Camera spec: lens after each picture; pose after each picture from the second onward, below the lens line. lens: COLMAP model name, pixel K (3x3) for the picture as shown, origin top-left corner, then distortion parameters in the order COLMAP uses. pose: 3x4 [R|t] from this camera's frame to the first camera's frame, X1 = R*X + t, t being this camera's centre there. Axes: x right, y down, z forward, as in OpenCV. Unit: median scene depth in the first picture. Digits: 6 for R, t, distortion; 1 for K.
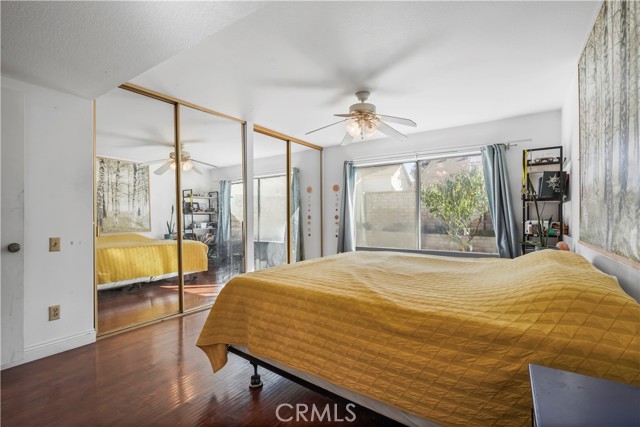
lens RADIAL K [[292.4, 0, 323.9], [0, 292.4, 214.6], [0, 0, 1]] dist [-0.006585, 0.001000]
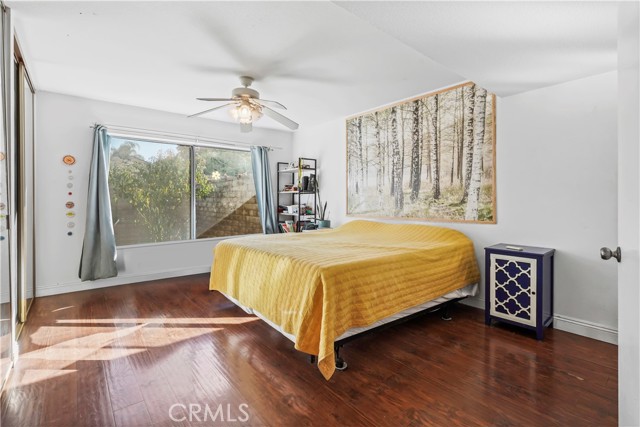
lens RADIAL K [[292.4, 0, 333.9], [0, 292.4, 202.8], [0, 0, 1]] dist [-0.006585, 0.001000]
pose [[0.272653, -0.003977, 0.962104, -1.313369], [-0.000537, 0.999991, 0.004286, 0.002850], [-0.962112, -0.001685, 0.272649, 0.799209]]
